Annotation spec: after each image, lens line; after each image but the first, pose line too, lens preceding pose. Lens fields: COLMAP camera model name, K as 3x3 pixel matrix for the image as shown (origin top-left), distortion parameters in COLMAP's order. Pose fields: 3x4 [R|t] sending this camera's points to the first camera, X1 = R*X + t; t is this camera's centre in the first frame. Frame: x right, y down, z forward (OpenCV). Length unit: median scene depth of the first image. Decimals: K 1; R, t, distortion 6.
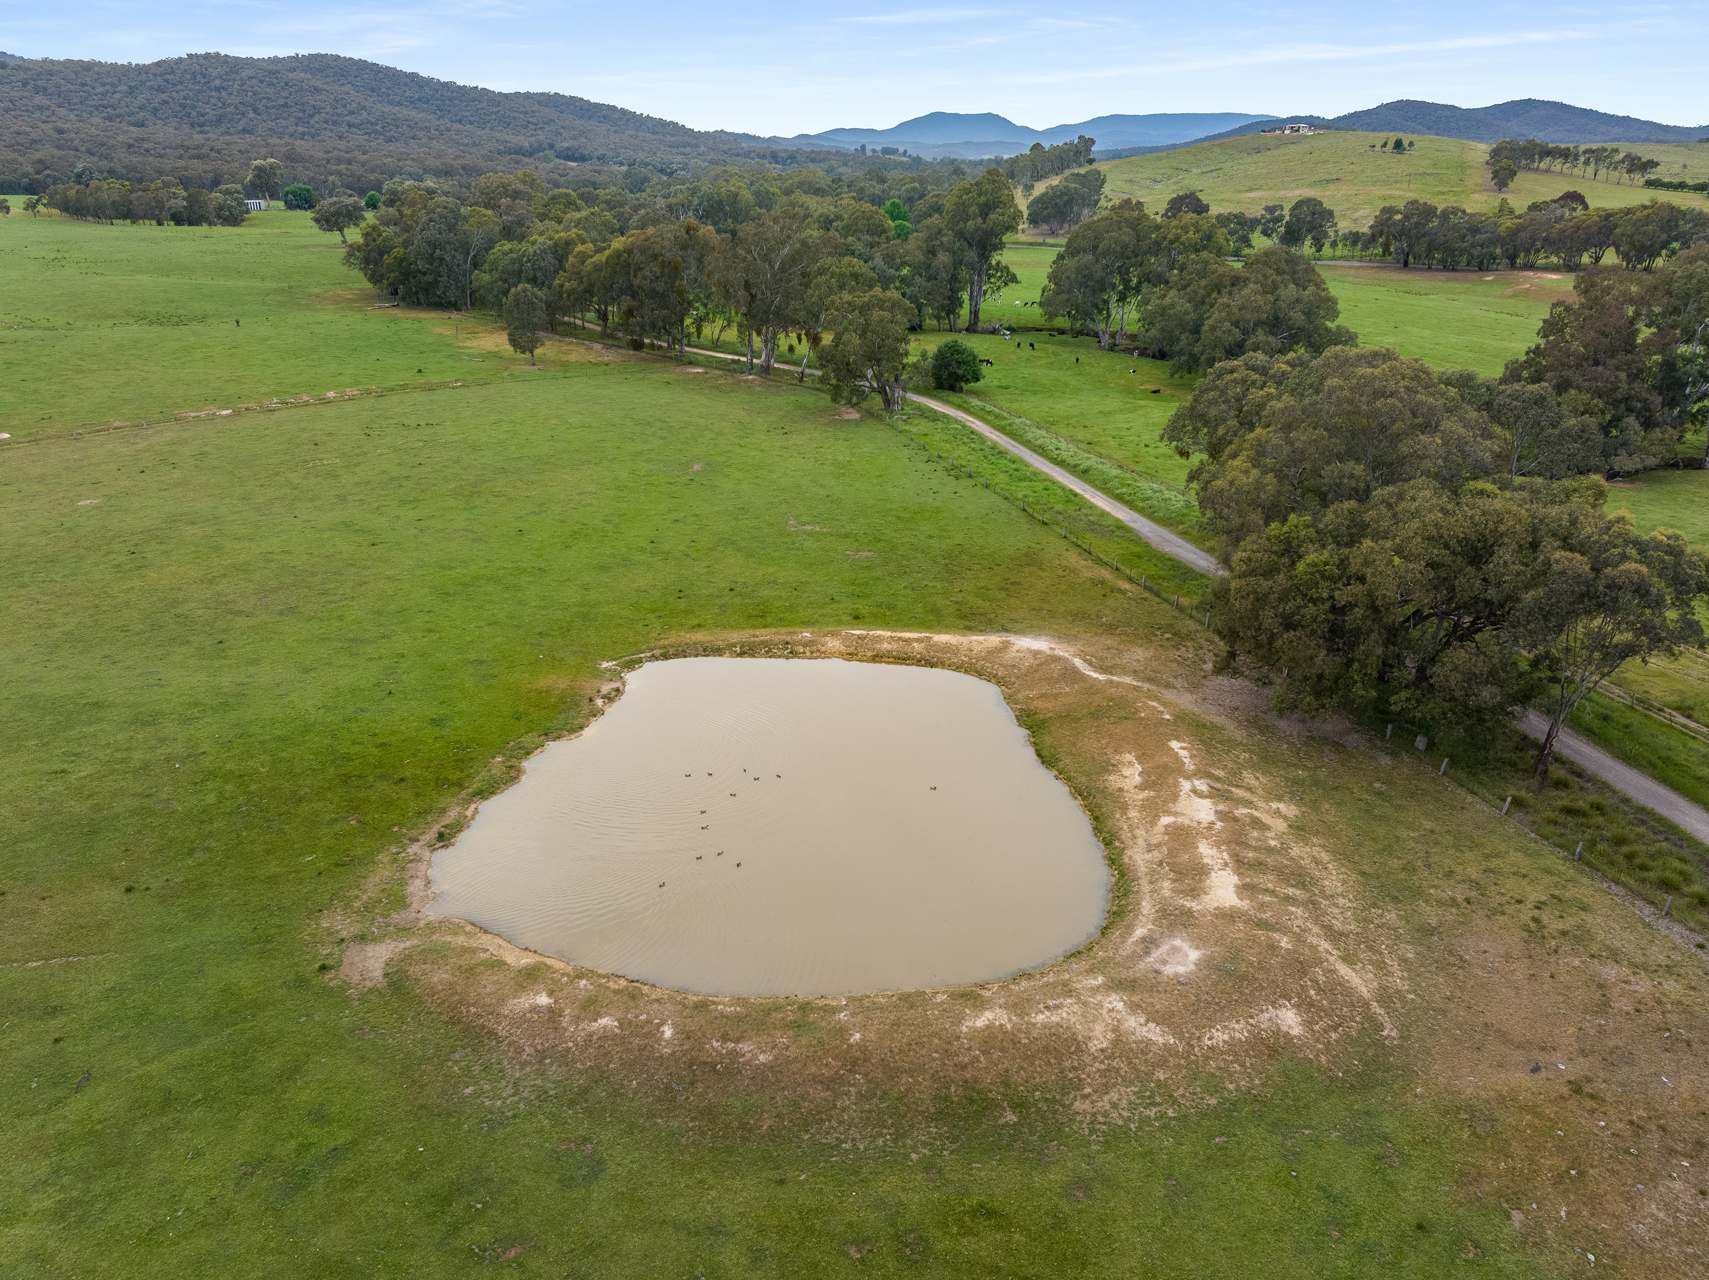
lens RADIAL K [[1216.1, 0, 863.3], [0, 1216.1, 611.6], [0, 0, 1]] dist [-0.054783, 0.030991]
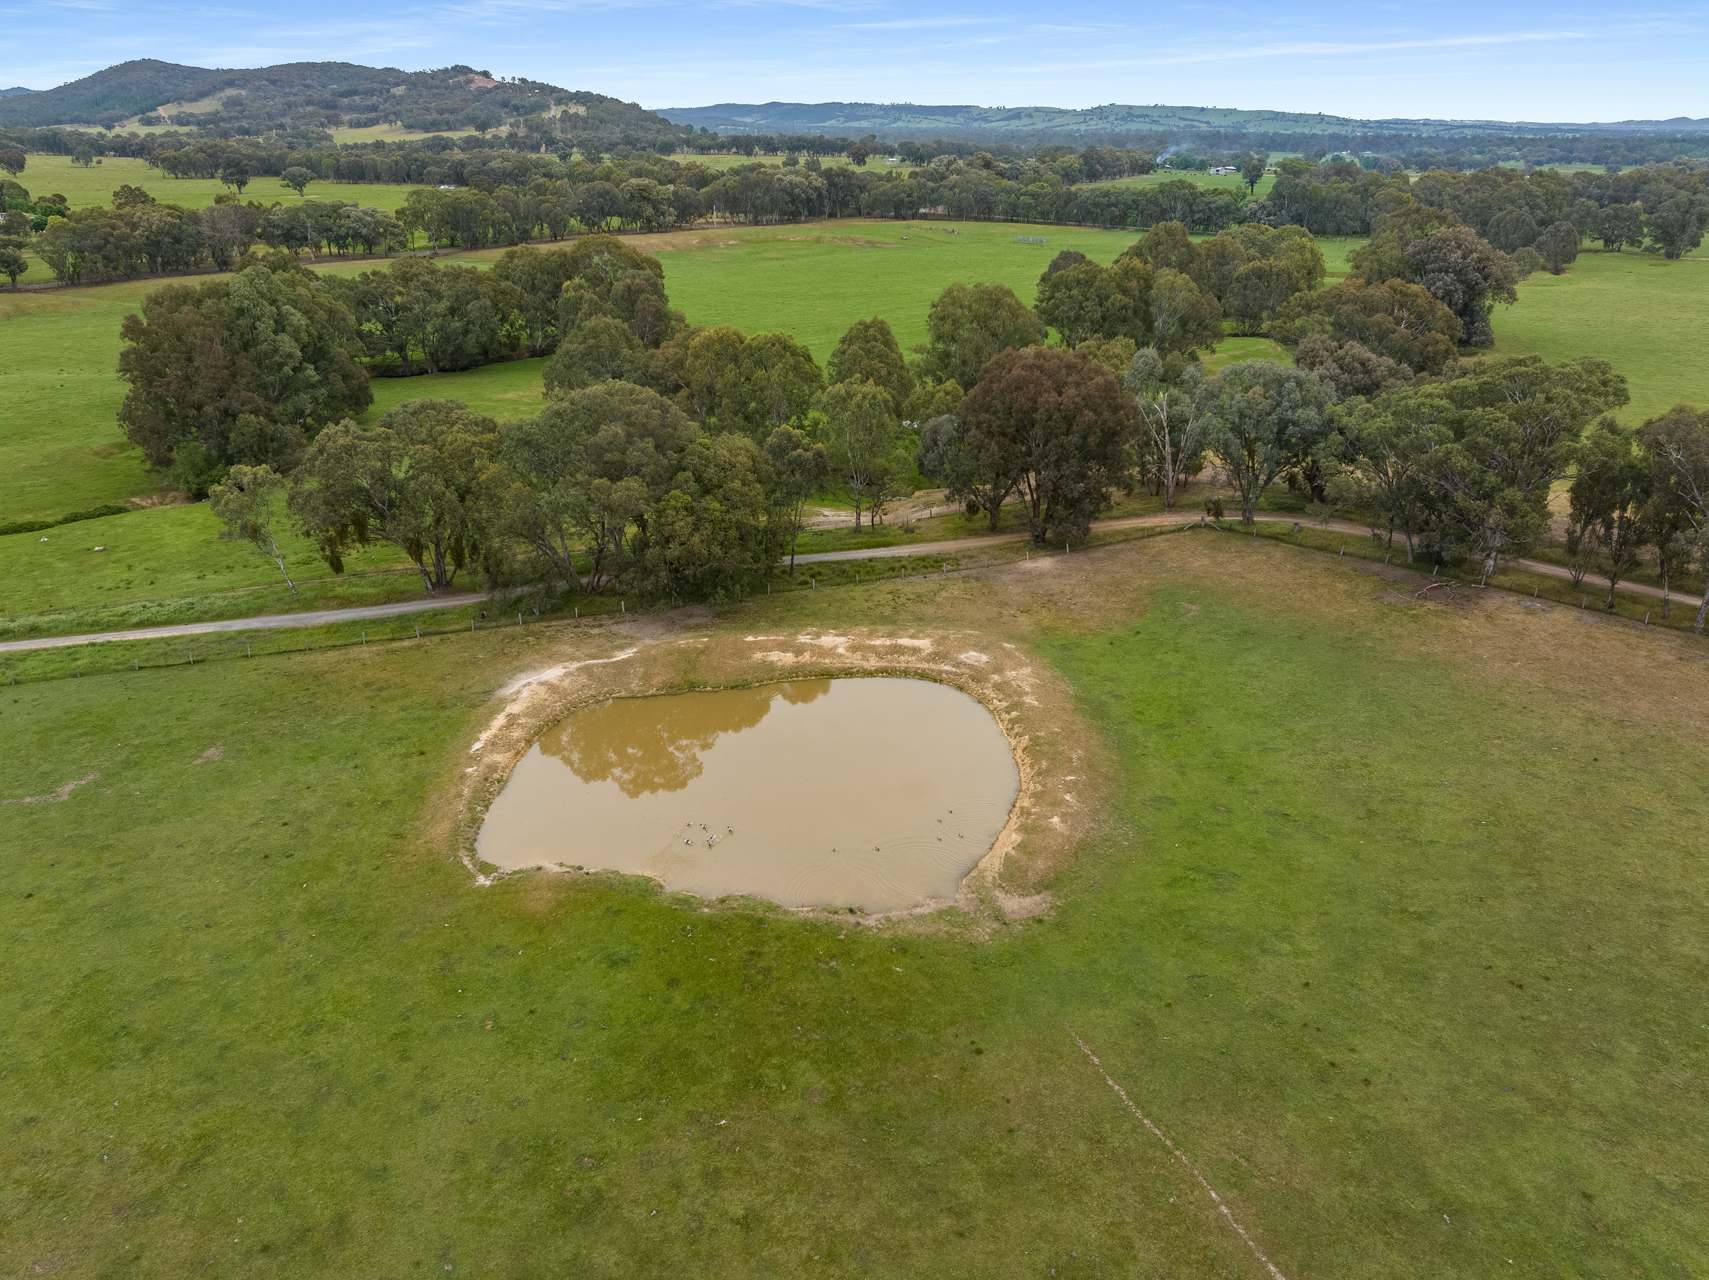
lens RADIAL K [[1192.8, 0, 854.5], [0, 1192.8, 640.0], [0, 0, 1]] dist [-0.002148, -0.066034]
pose [[-0.022329, -0.390902, 0.920161, -0.752028], [0.354280, 0.857569, 0.372909, -0.268618], [-0.934873, 0.334321, 0.119340, 0.443879]]
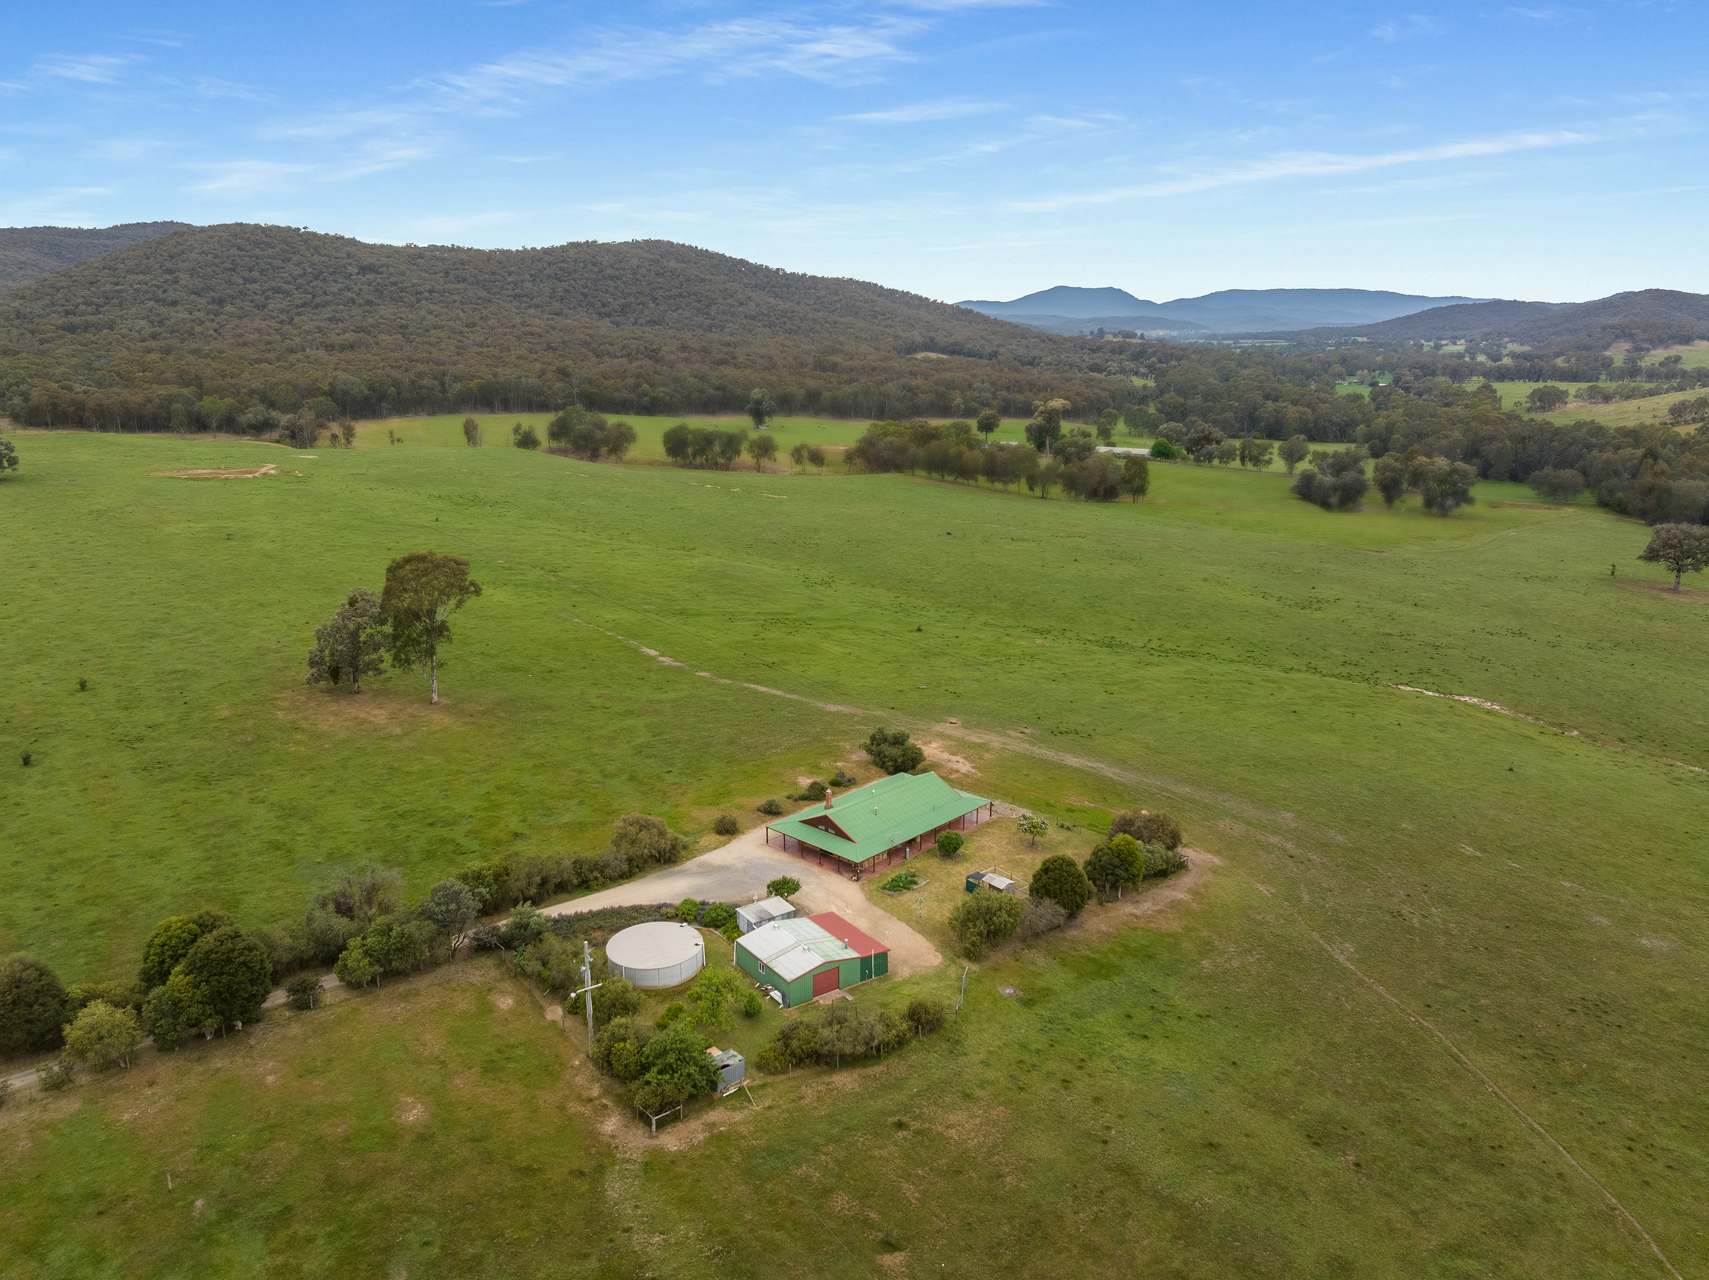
lens RADIAL K [[1216.1, 0, 863.3], [0, 1216.1, 611.6], [0, 0, 1]] dist [-0.054783, 0.030991]
pose [[0.996509, 0.030591, -0.077674, -3.105770], [-0.040200, 0.991301, -0.125327, -0.639912], [0.073164, 0.128012, 0.989070, 0.881405]]
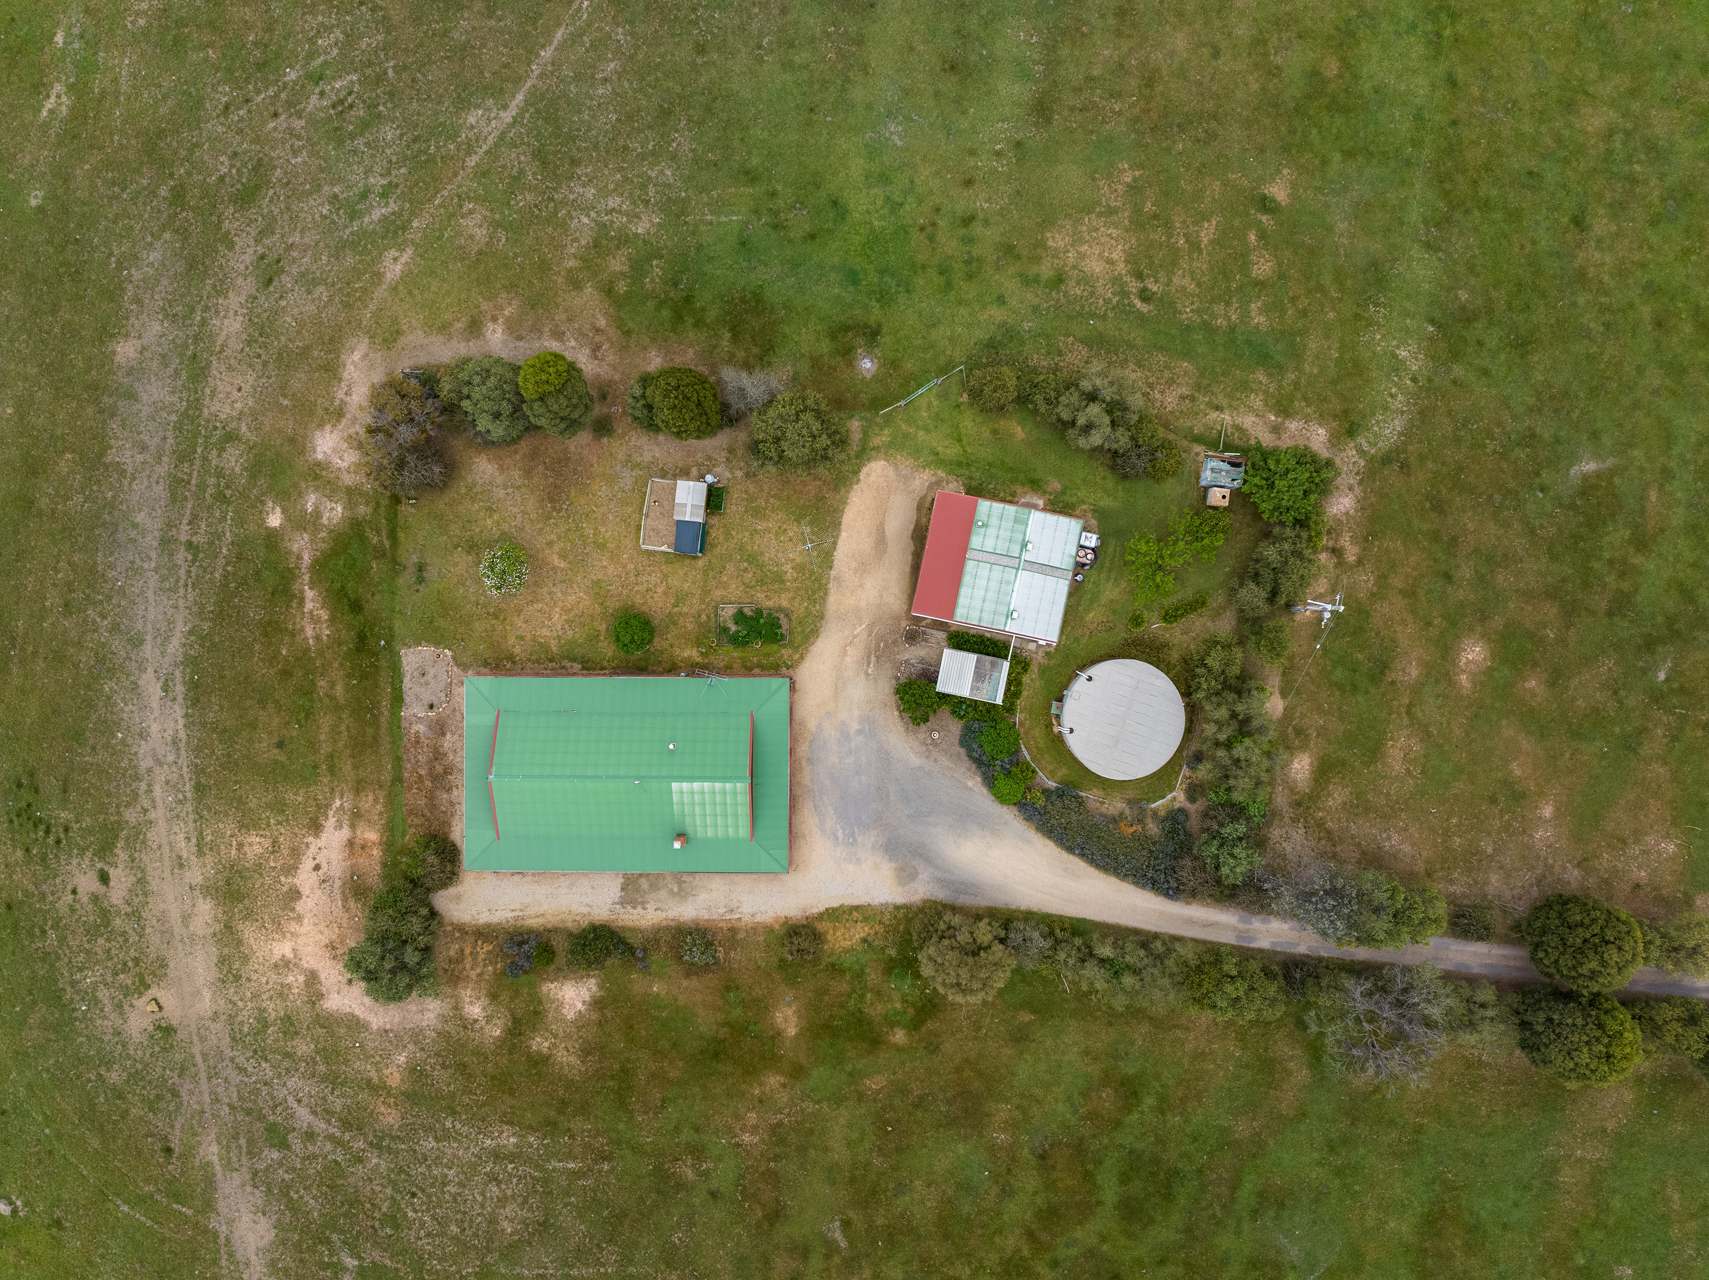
lens RADIAL K [[1216.1, 0, 863.3], [0, 1216.1, 611.6], [0, 0, 1]] dist [-0.054783, 0.030991]
pose [[-0.607268, -0.794357, 0.014917, -3.193615], [0.281733, -0.197747, 0.938894, -1.230235], [-0.742868, 0.574363, 0.343882, 1.662894]]
